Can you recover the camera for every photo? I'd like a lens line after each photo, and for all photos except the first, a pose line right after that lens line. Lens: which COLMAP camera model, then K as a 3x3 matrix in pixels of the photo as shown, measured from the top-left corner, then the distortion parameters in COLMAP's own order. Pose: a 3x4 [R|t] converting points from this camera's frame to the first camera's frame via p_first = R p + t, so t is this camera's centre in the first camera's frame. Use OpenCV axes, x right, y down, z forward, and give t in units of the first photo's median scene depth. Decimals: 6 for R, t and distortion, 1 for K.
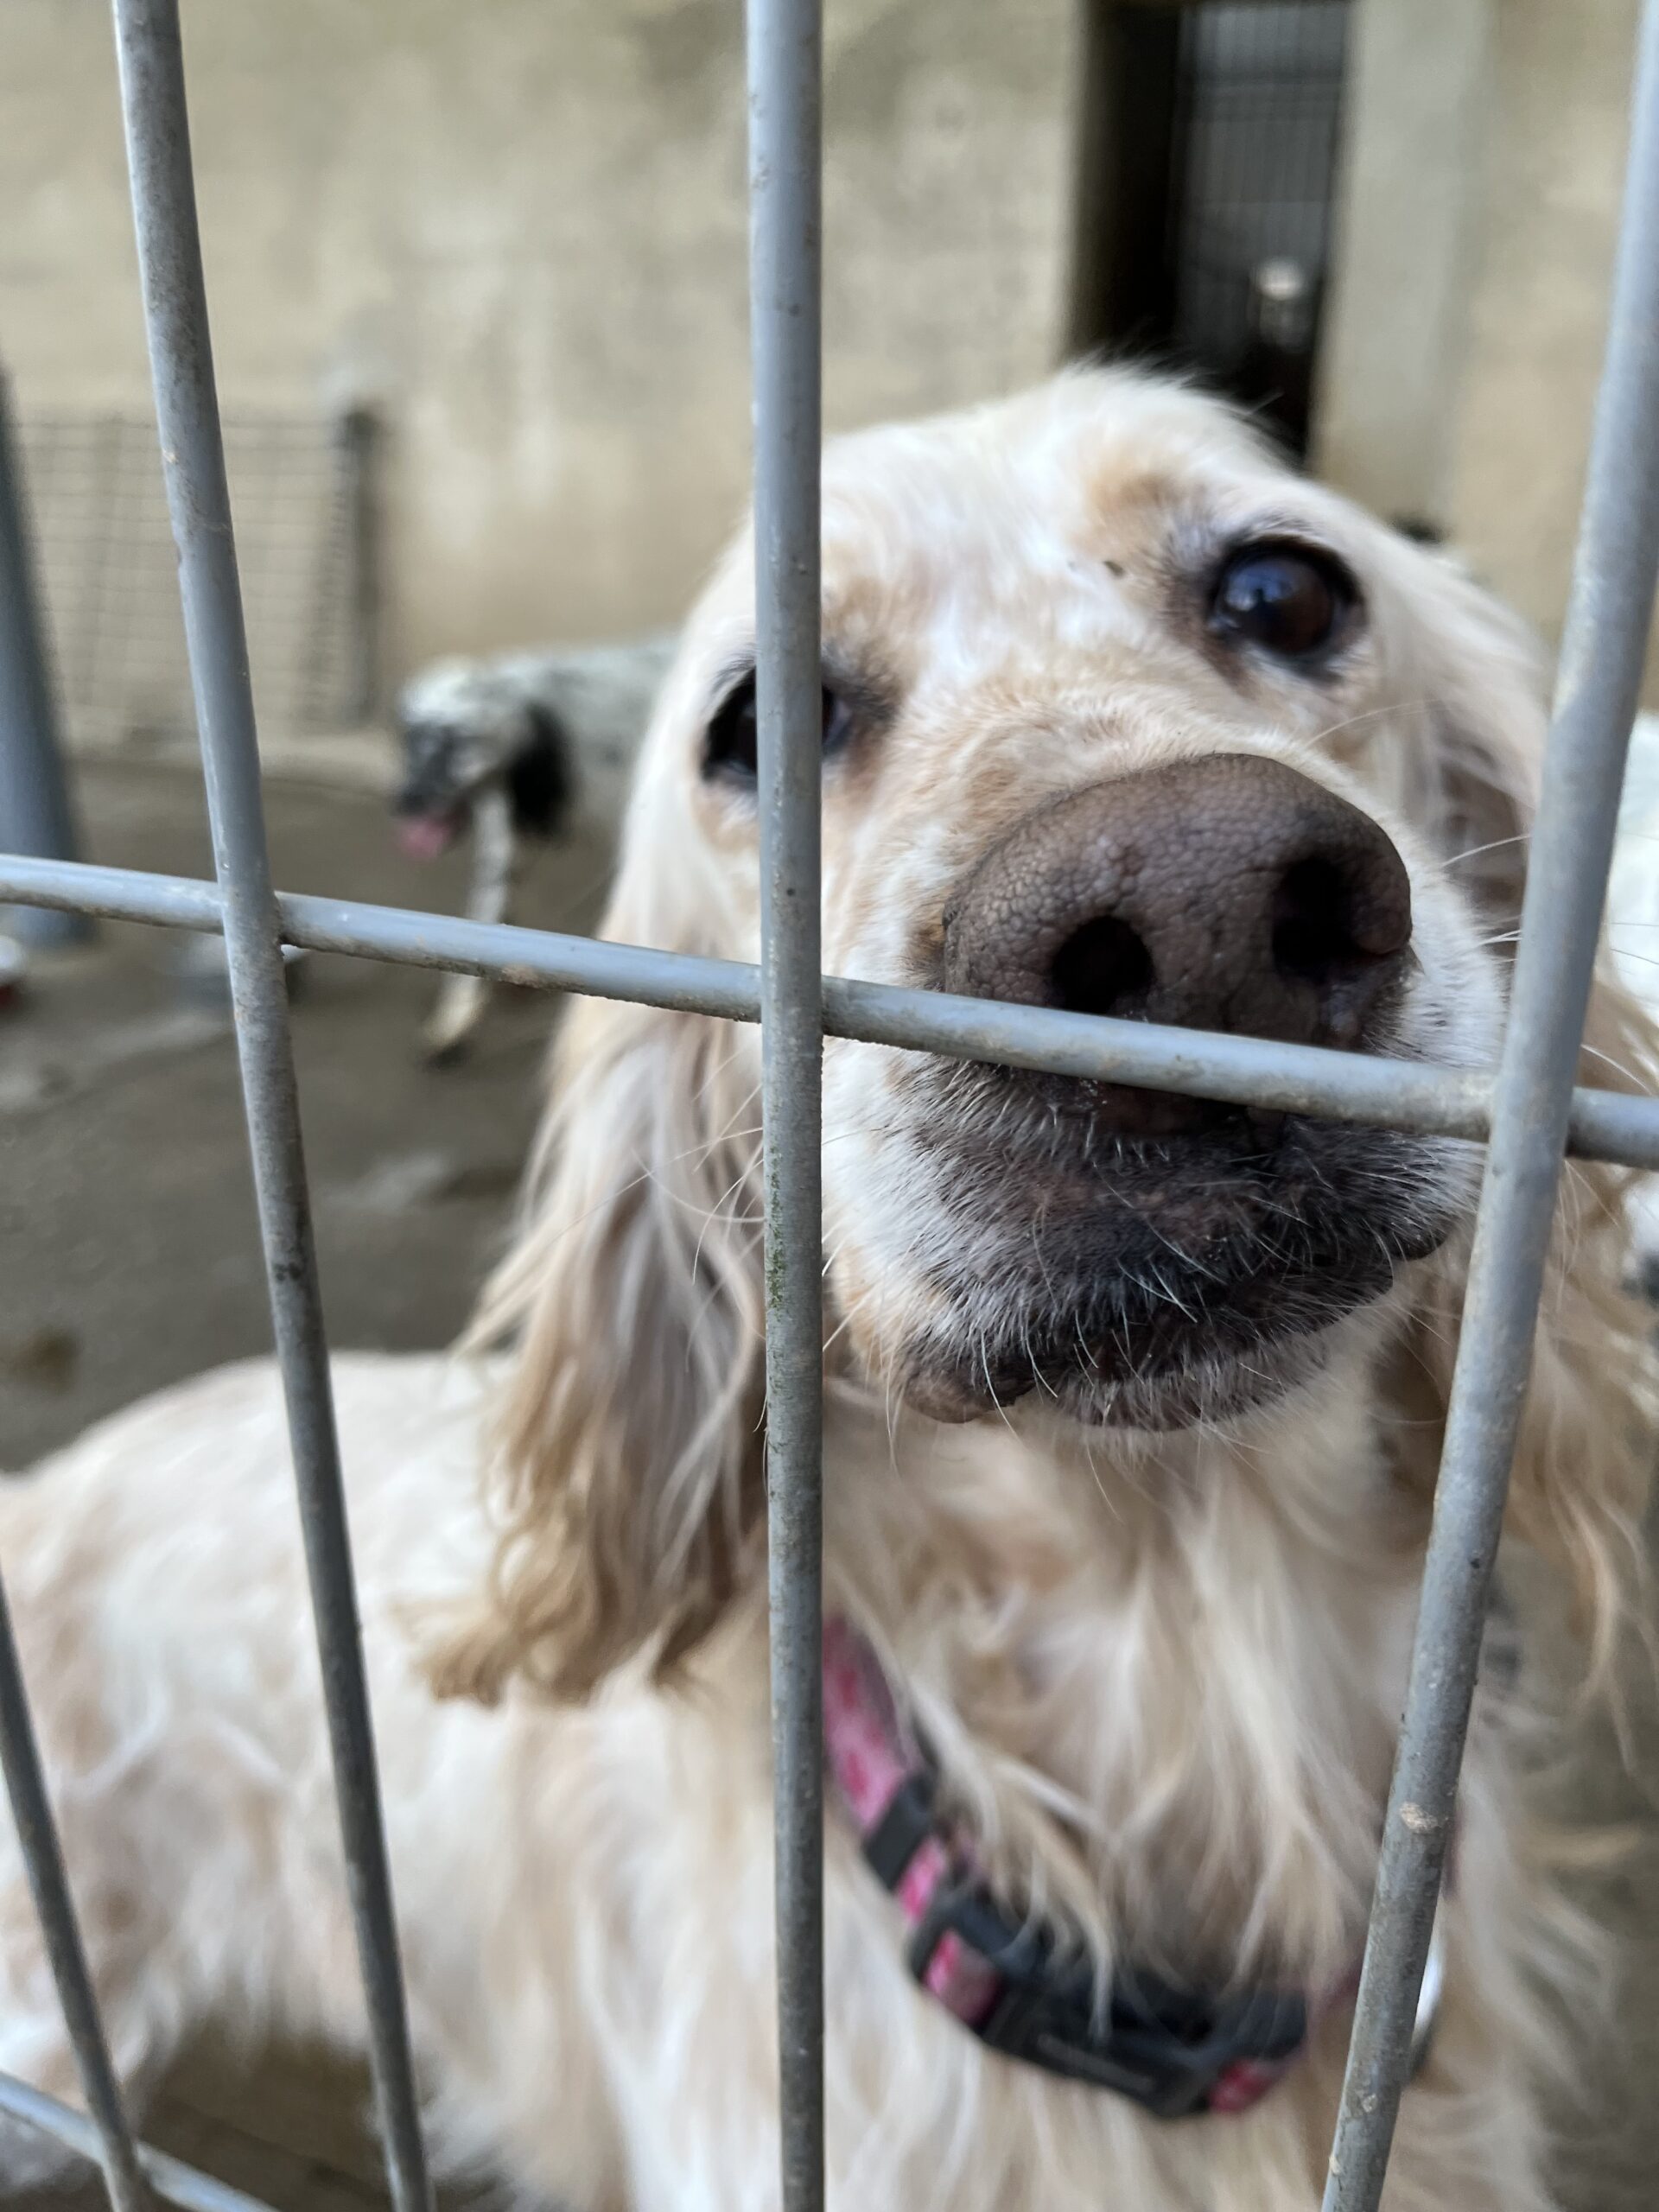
lens RADIAL K [[1872.7, 0, 801.3], [0, 1872.7, 1080.3], [0, 0, 1]] dist [0.020267, -0.066762]
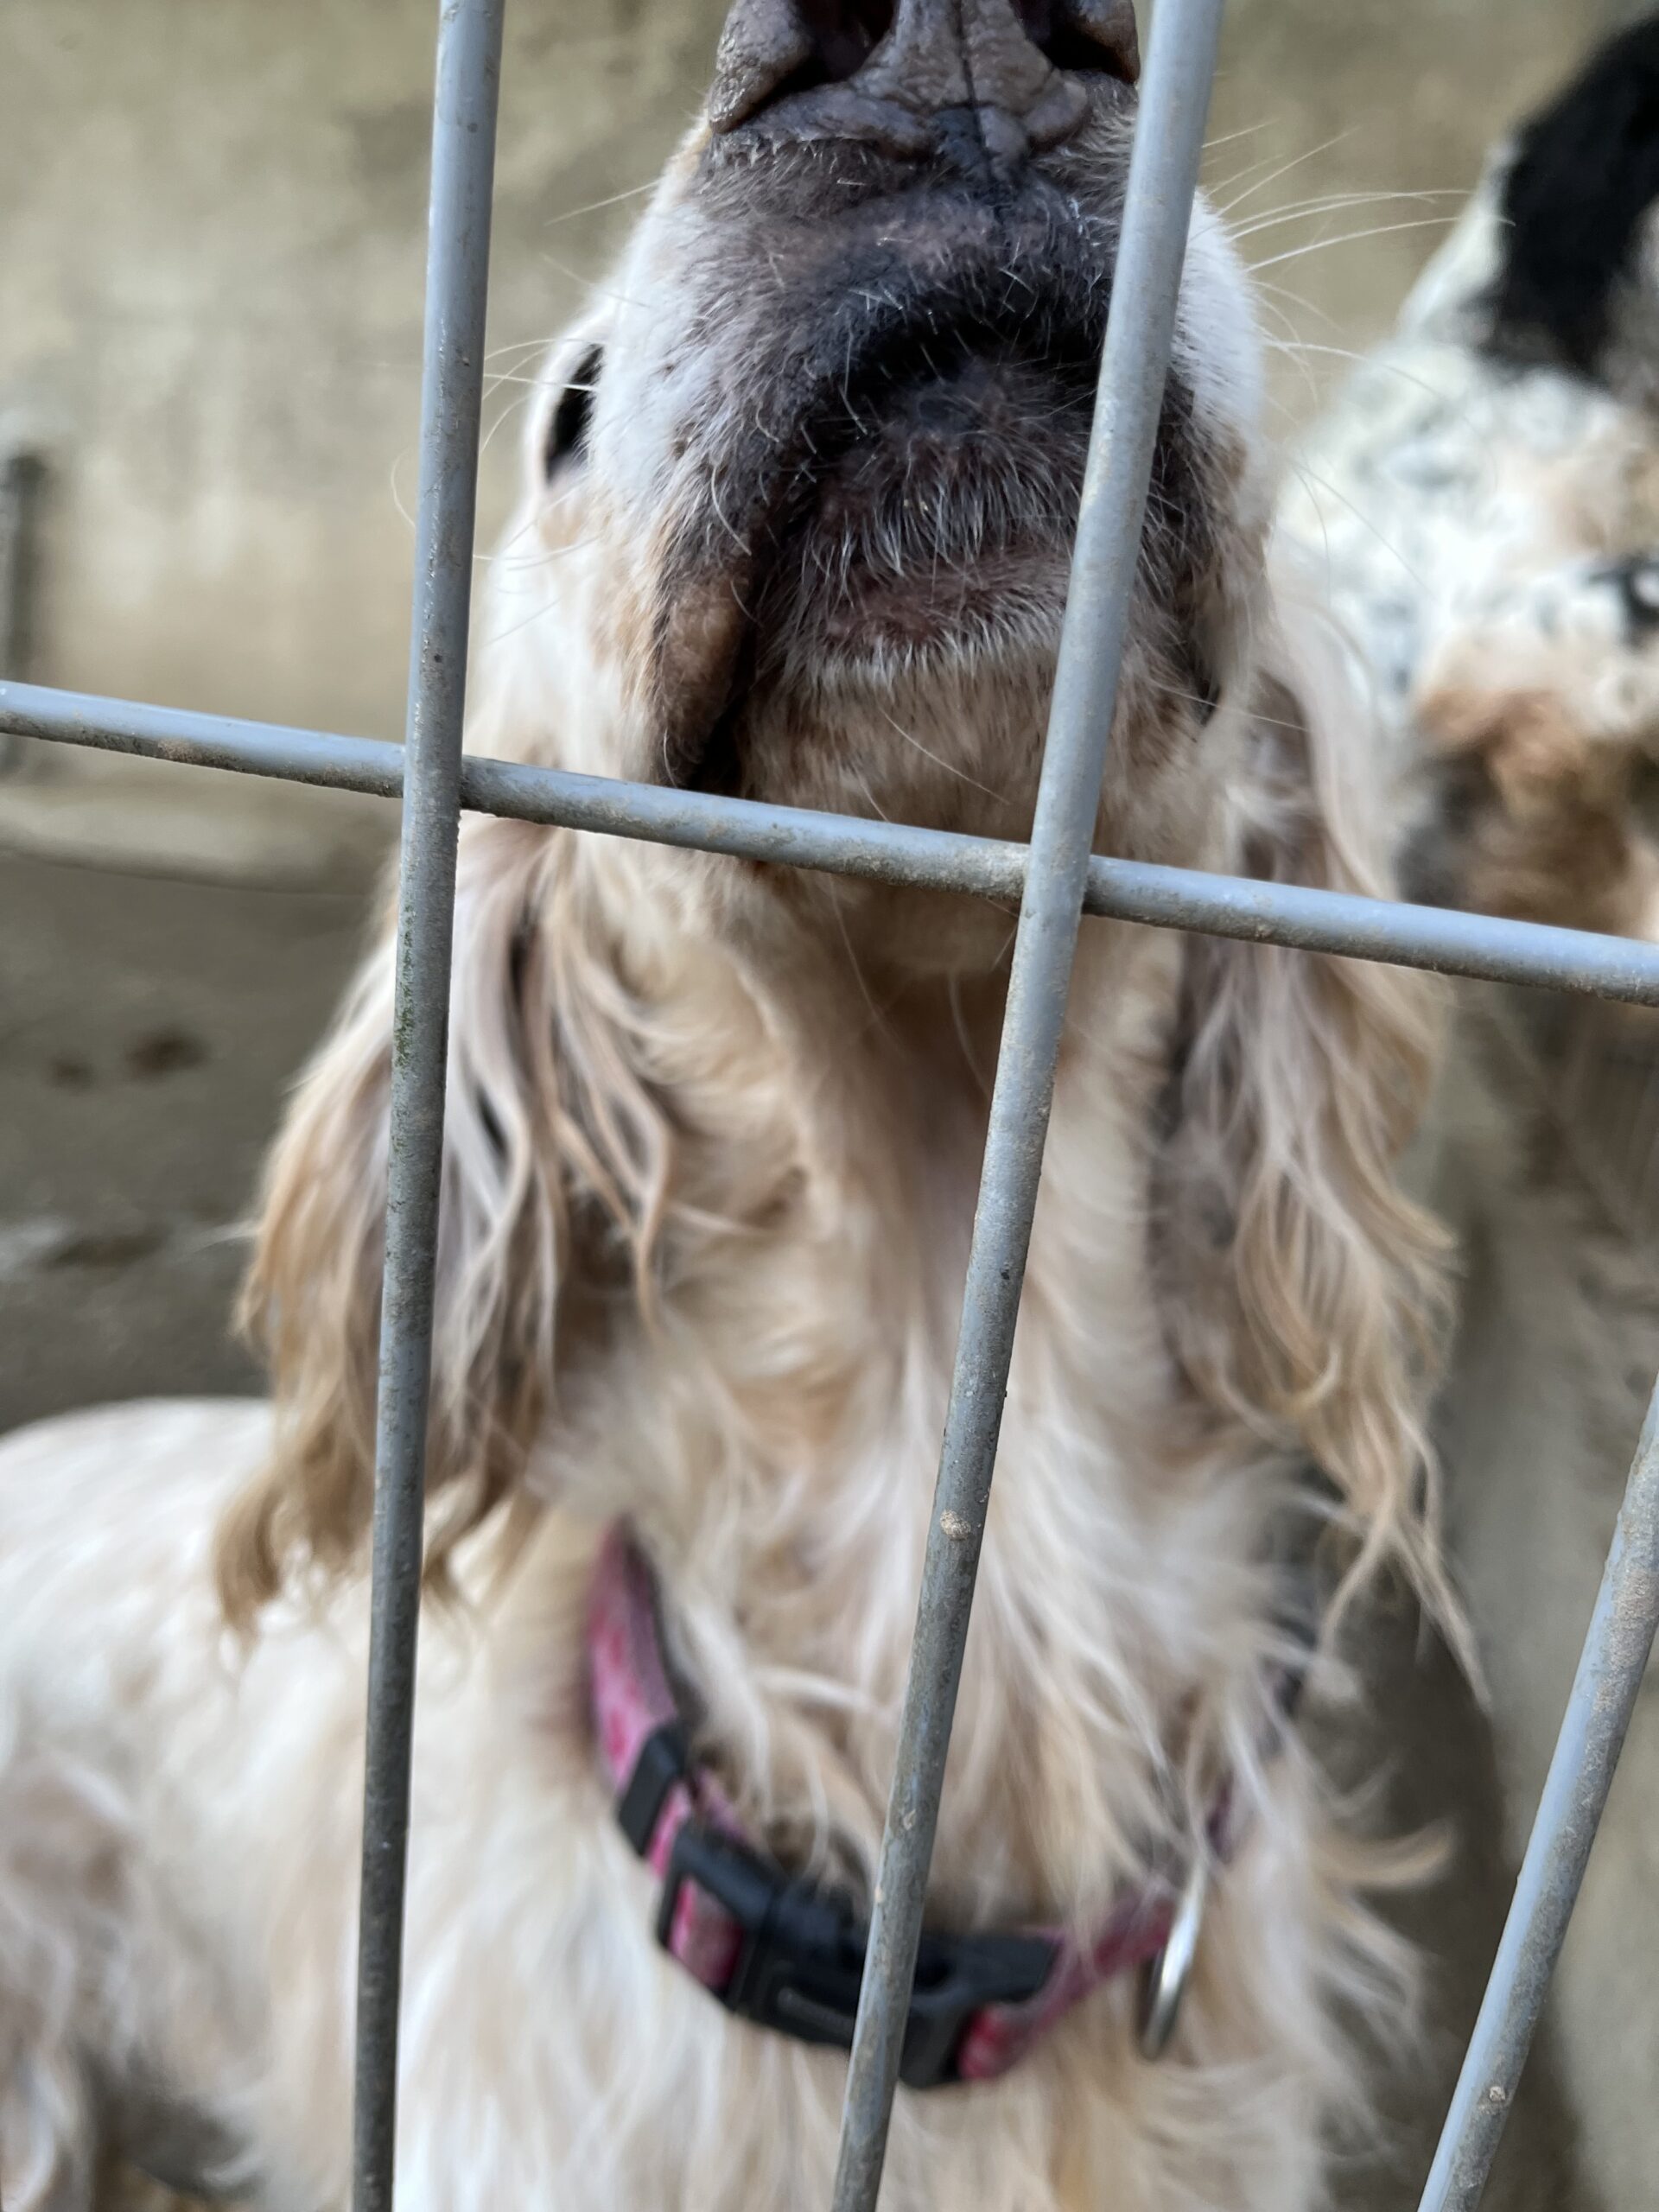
lens RADIAL K [[1872.7, 0, 860.2], [0, 1872.7, 1078.3], [0, 0, 1]] dist [0.020267, -0.066762]
pose [[0.976468, 0.058980, 0.207439, 0.020826], [-0.044374, 0.996242, -0.074377, 0.201435], [-0.211046, 0.063422, 0.975416, -0.107380]]
